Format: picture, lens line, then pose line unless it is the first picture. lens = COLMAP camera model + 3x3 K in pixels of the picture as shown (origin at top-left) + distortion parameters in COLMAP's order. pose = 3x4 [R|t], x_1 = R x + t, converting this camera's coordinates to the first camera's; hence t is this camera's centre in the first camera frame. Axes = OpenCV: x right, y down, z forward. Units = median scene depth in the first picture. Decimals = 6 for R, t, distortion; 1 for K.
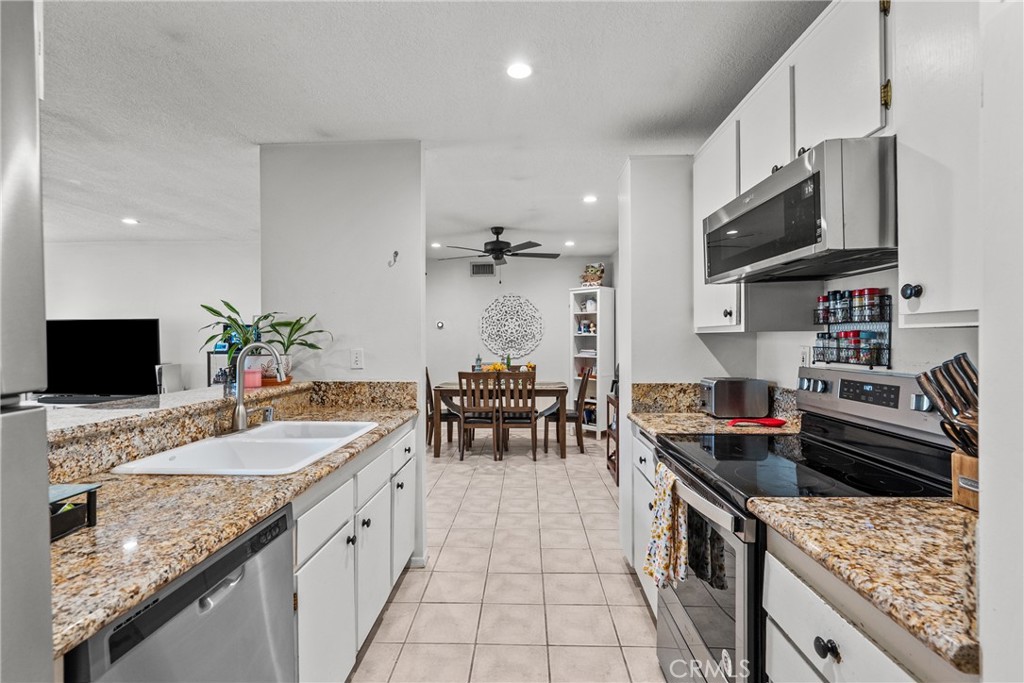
lens RADIAL K [[473.6, 0, 507.1], [0, 473.6, 338.8], [0, 0, 1]] dist [-0.004201, 0.004814]
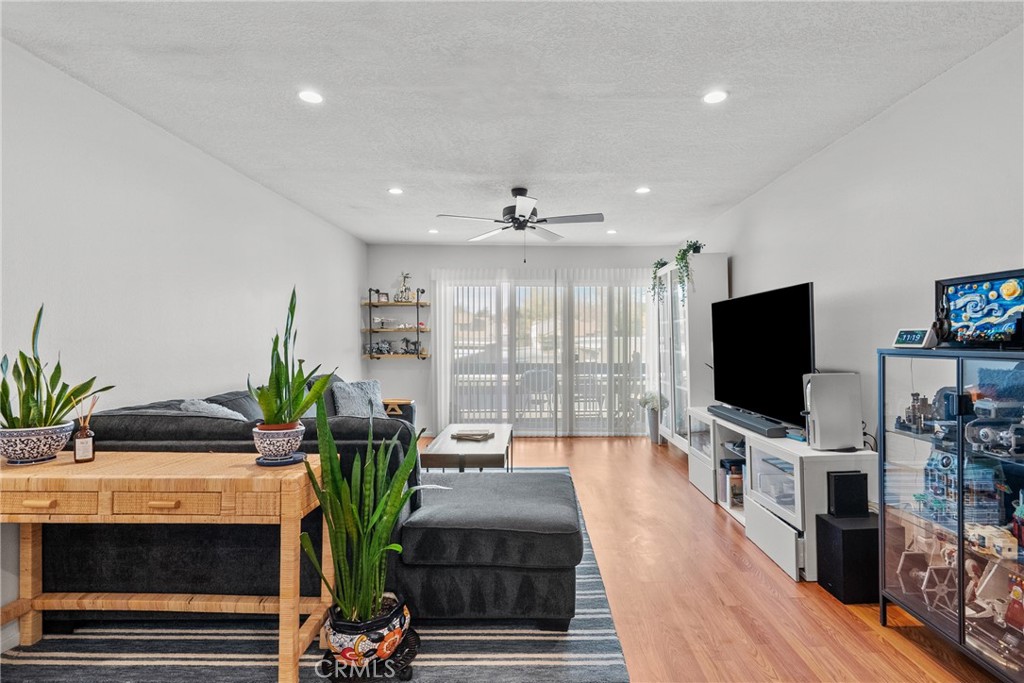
lens RADIAL K [[497.7, 0, 527.7], [0, 497.7, 321.5], [0, 0, 1]] dist [0.020248, 0.000004]
pose [[0.045692, -0.031827, -0.998448, -0.416616], [0.002148, 0.999493, -0.031762, 0.029204], [0.998953, -0.000693, 0.045737, 1.262877]]
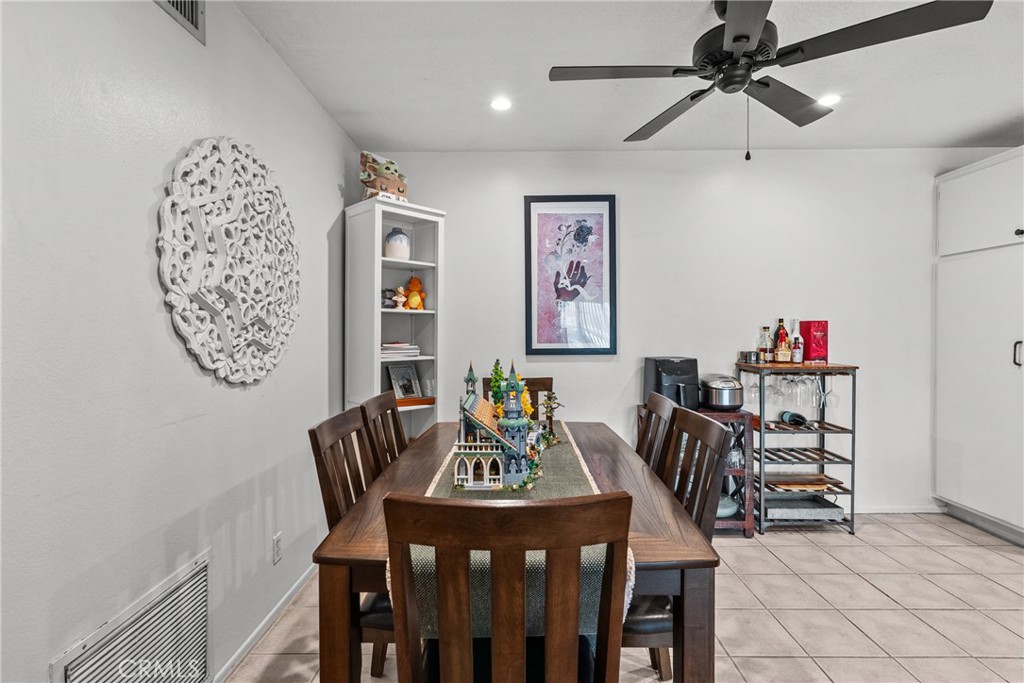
lens RADIAL K [[480.8, 0, 514.6], [0, 480.8, 332.8], [0, 0, 1]] dist [-0.000305, 0.000144]
pose [[-0.043678, 0.002564, 0.999042, -0.678208], [0.001633, 0.999996, -0.002495, 0.031967], [-0.999044, 0.001522, -0.043682, 2.129761]]
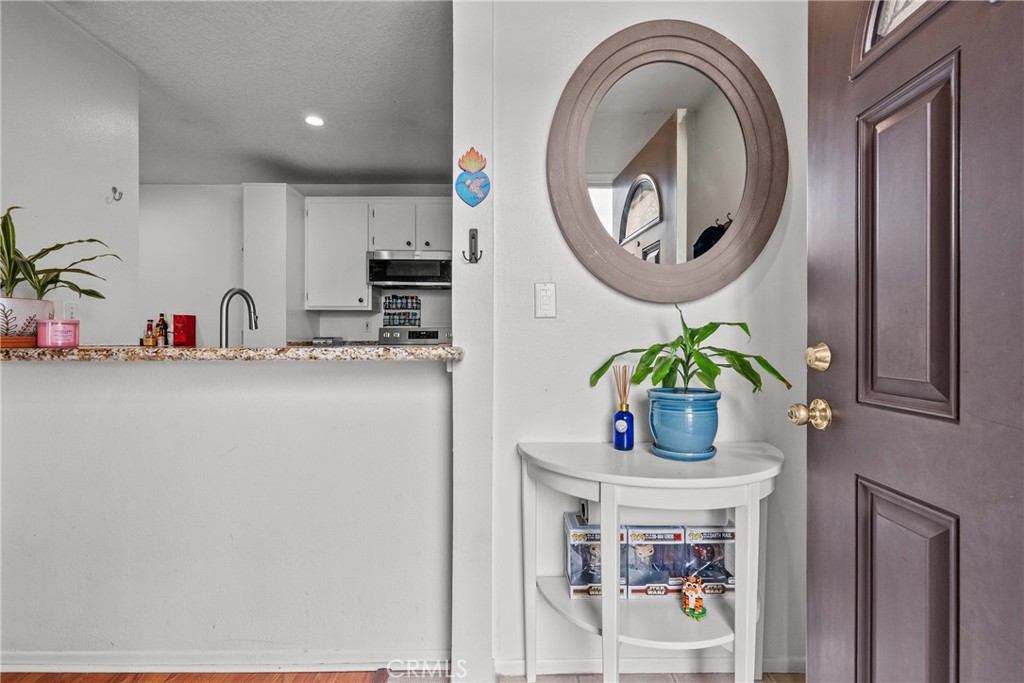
lens RADIAL K [[464.1, 0, 521.9], [0, 464.1, 346.3], [0, 0, 1]] dist [-0.027338, -0.000015]
pose [[-0.069608, -0.012177, 0.997500, -1.071141], [-0.002451, 0.999925, 0.012035, 0.081085], [-0.997571, -0.001607, -0.069633, 0.348477]]
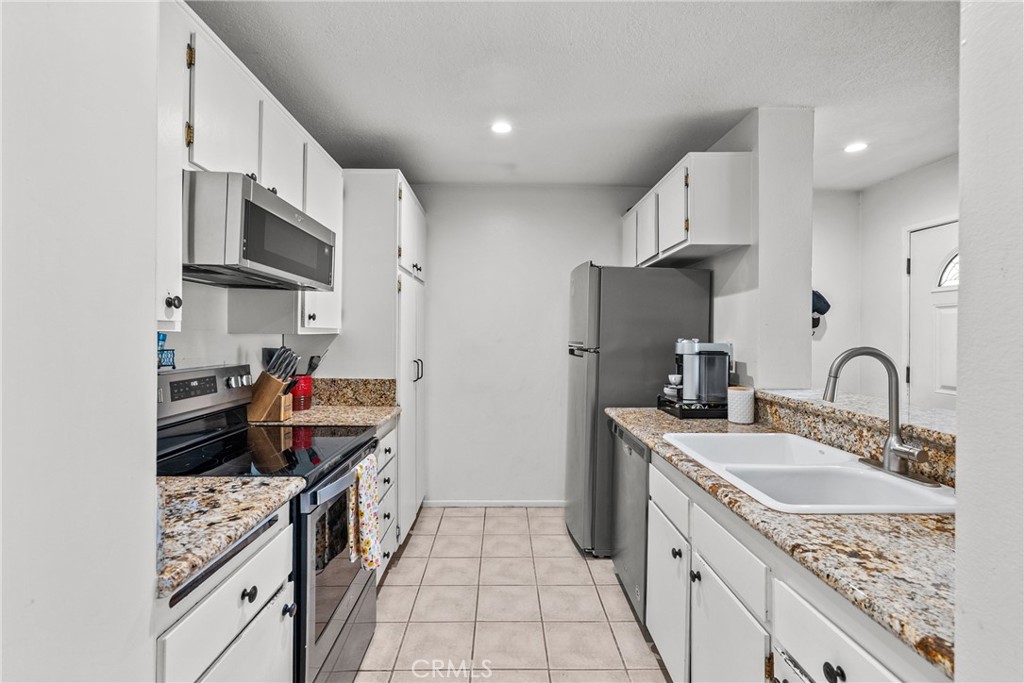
lens RADIAL K [[469.0, 0, 509.9], [0, 469.0, 339.8], [0, 0, 1]] dist [-0.002260, 0.000519]
pose [[-0.997791, -0.001148, -0.066416, 0.044605], [-0.001810, 0.999949, 0.009906, -0.007930], [0.066401, 0.010004, -0.997743, 1.214944]]
